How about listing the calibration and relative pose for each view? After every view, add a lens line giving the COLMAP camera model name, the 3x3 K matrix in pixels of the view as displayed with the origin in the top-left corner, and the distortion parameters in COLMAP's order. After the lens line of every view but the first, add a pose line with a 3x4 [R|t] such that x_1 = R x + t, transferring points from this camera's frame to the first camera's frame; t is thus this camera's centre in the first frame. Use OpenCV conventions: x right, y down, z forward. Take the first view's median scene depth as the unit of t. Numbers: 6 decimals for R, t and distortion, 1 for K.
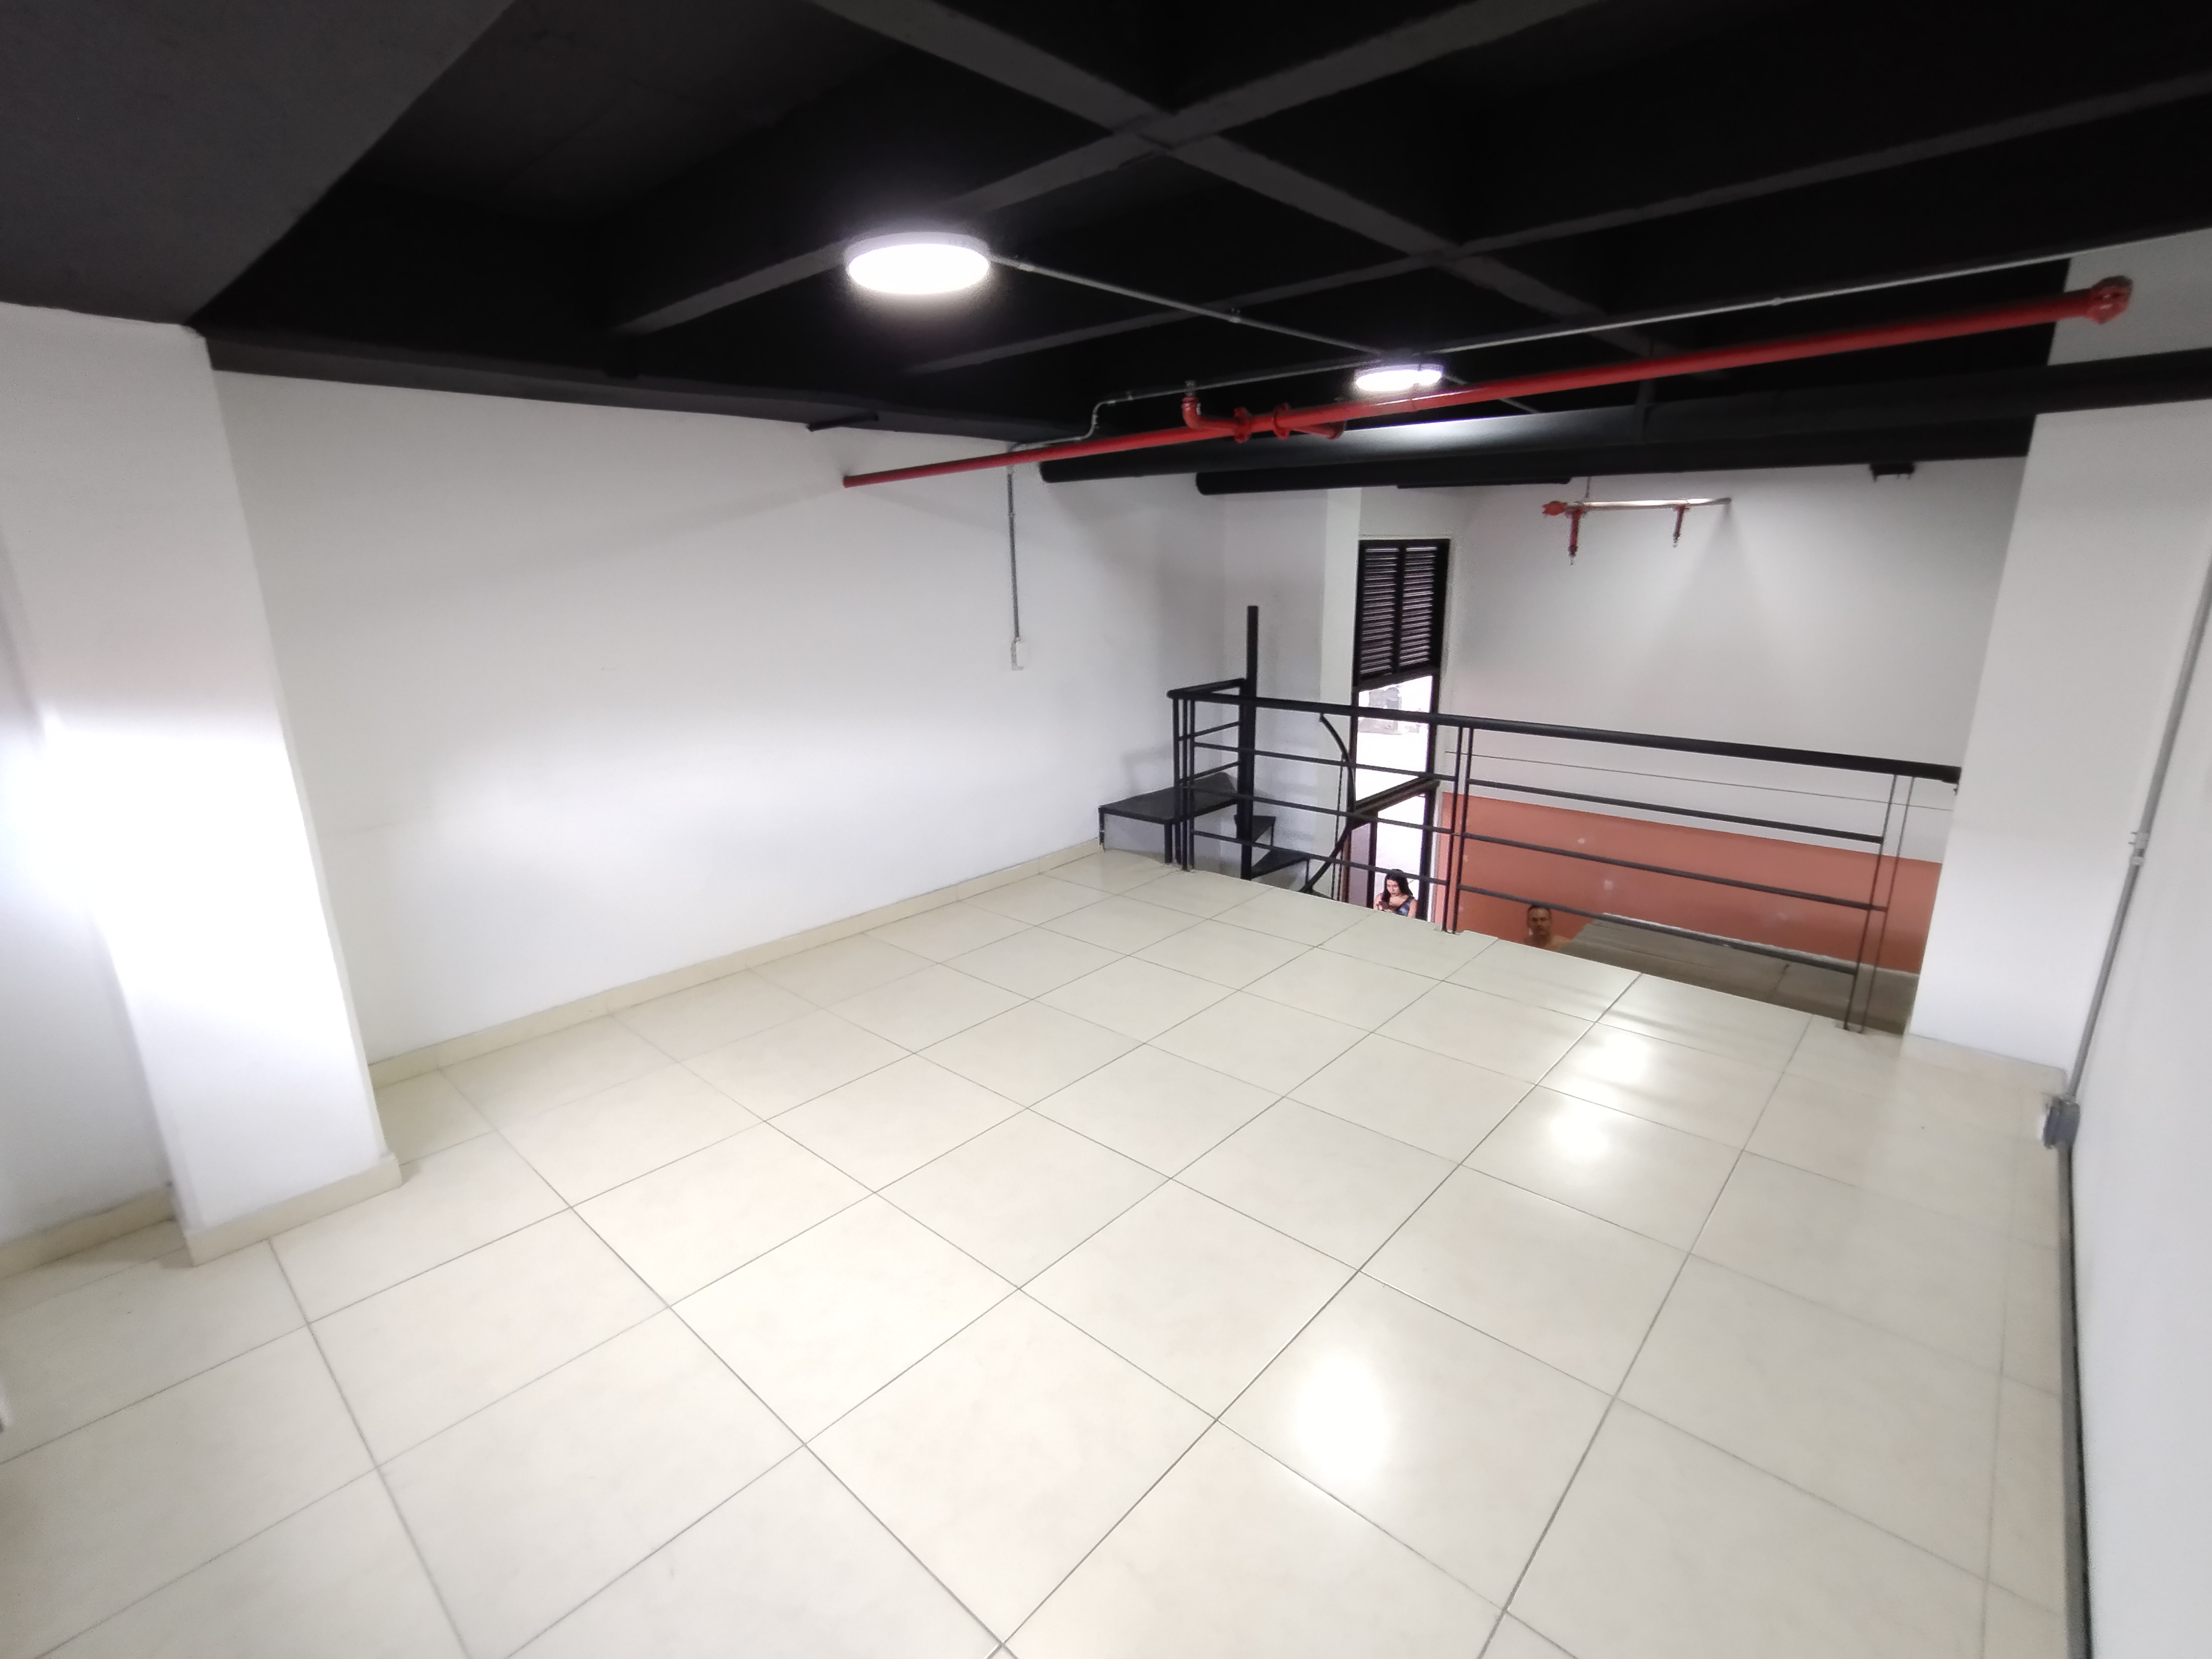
lens RADIAL K [[1014.7, 0, 1106.0], [0, 1014.7, 829.5], [0, 0, 1]] dist [-0.003305, -0.000321]
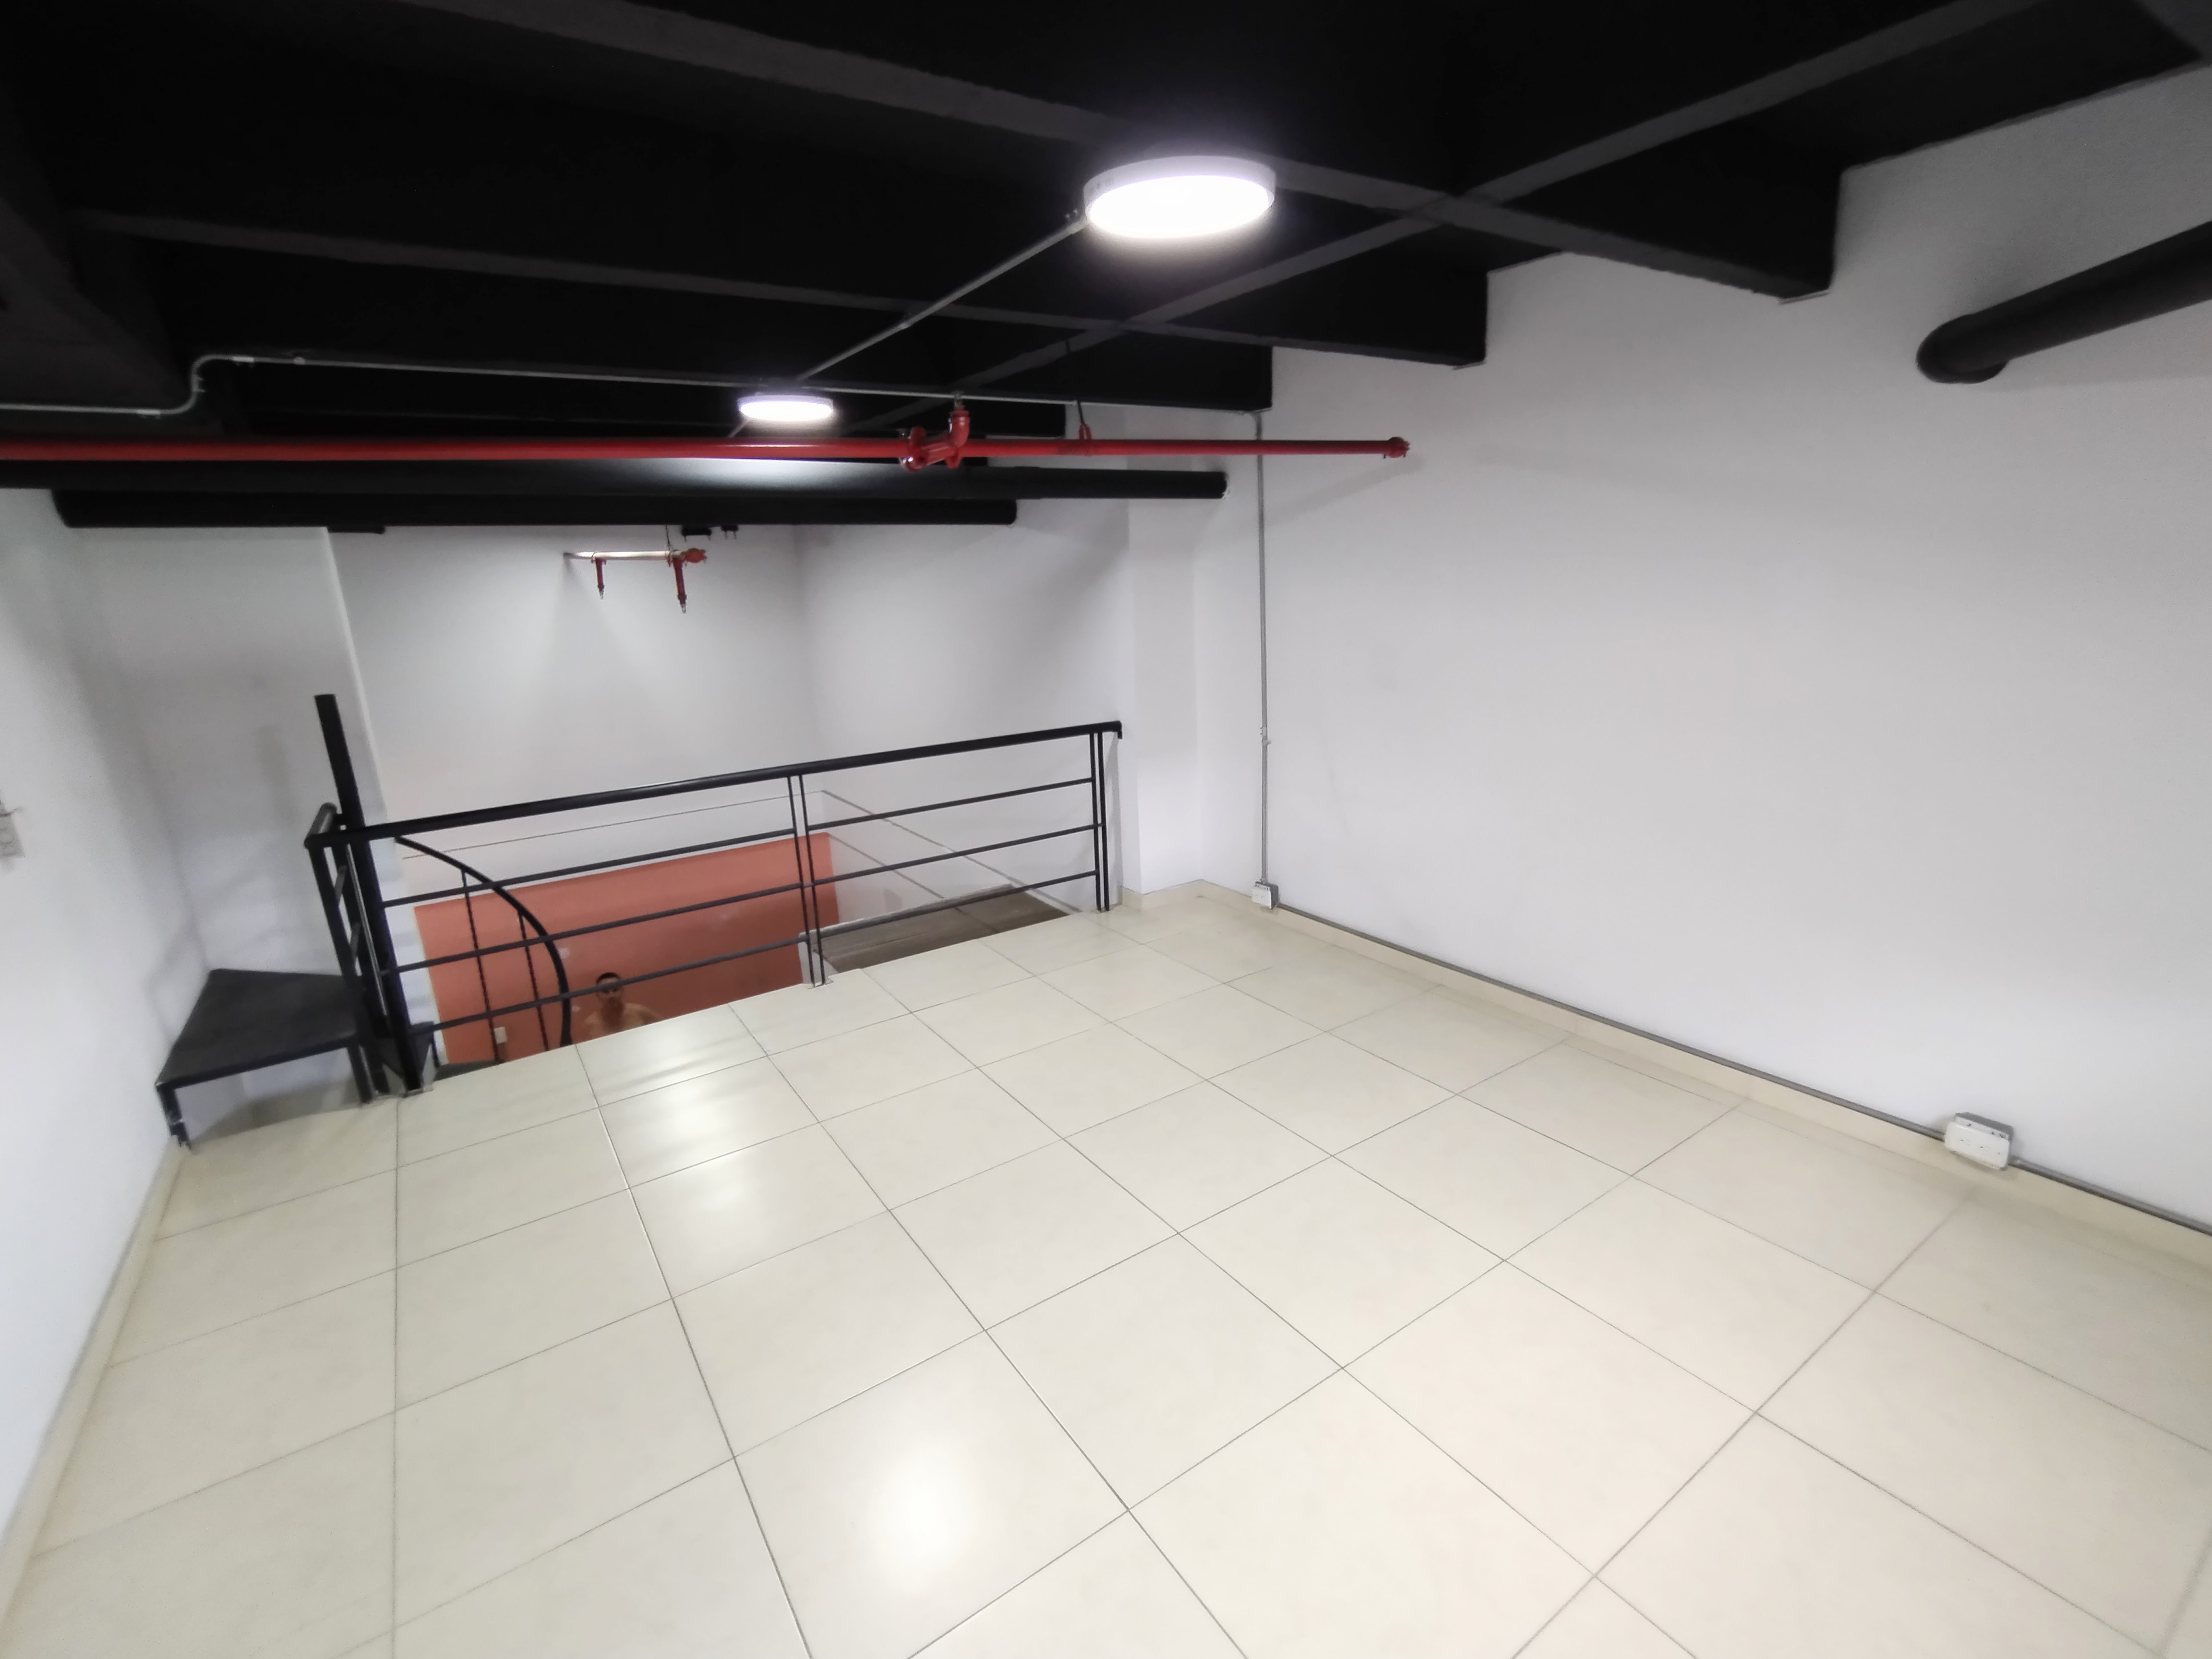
lens RADIAL K [[1014.7, 0, 1106.0], [0, 1014.7, 829.5], [0, 0, 1]] dist [-0.003305, -0.000321]
pose [[0.240858, -0.238136, 0.940892, -0.445418], [0.296240, 0.941209, 0.162382, -0.108203], [-0.924245, 0.239619, 0.297243, 0.403885]]
